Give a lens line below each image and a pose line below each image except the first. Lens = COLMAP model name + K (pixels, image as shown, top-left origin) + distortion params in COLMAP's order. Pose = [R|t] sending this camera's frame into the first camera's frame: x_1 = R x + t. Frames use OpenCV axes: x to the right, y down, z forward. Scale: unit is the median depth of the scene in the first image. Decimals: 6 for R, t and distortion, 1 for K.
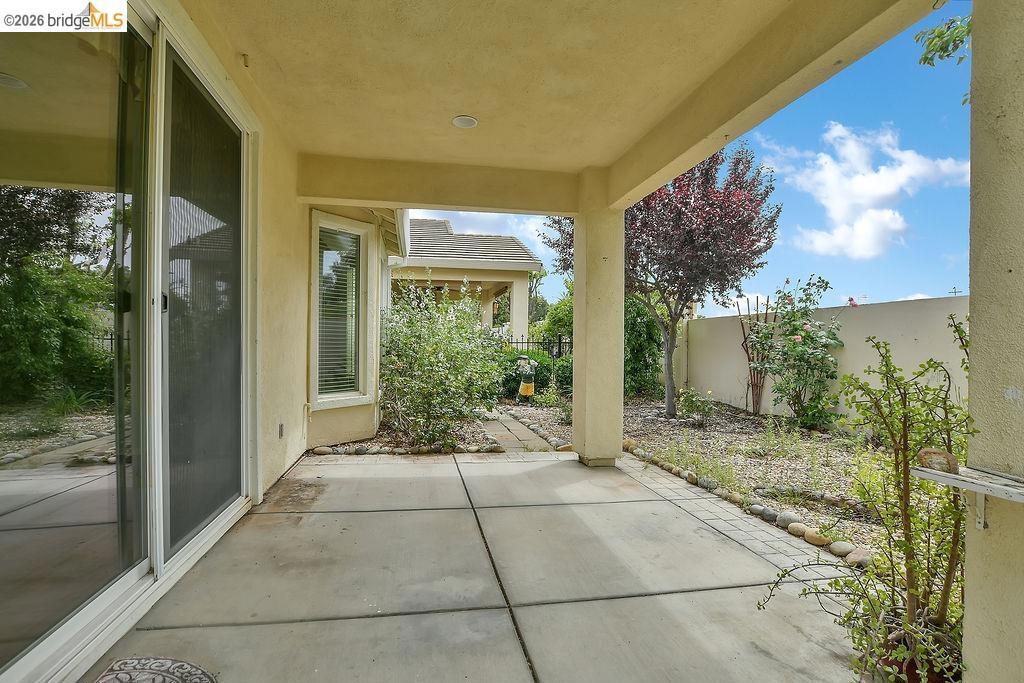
lens RADIAL K [[496.7, 0, 512.8], [0, 496.7, 343.1], [0, 0, 1]] dist [-0.027889, 0.005006]
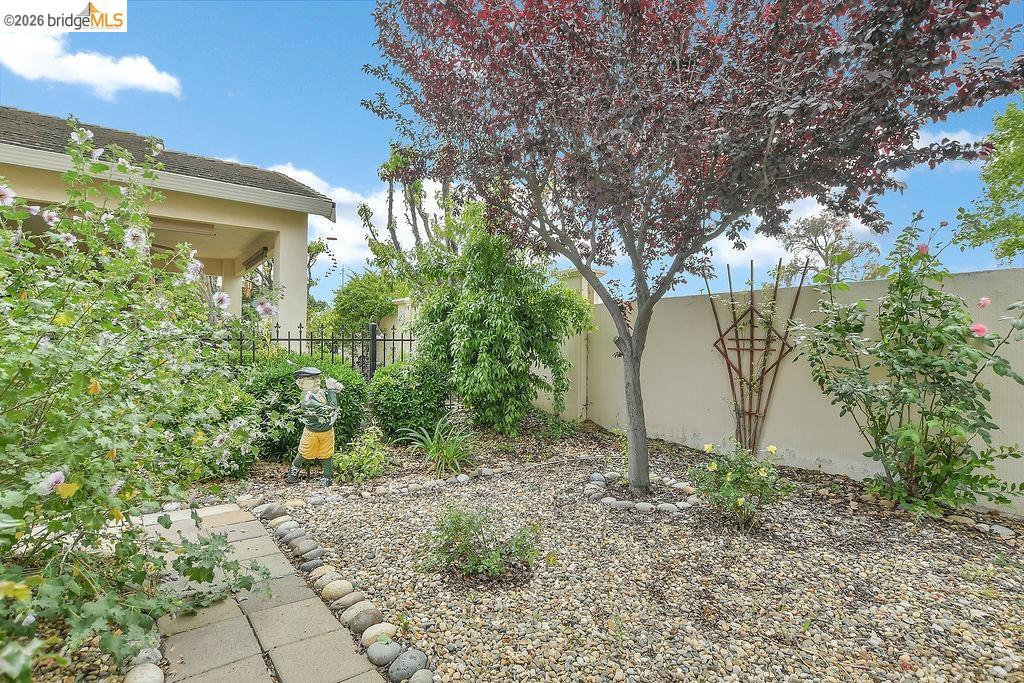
lens RADIAL K [[496.7, 0, 516.3], [0, 496.7, 346.6], [0, 0, 1]] dist [-0.027889, 0.005006]
pose [[0.897196, 0.002219, 0.441626, -0.006856], [-0.003104, 0.999994, 0.001281, 0.005394], [-0.441621, -0.002520, 0.897198, 0.532409]]
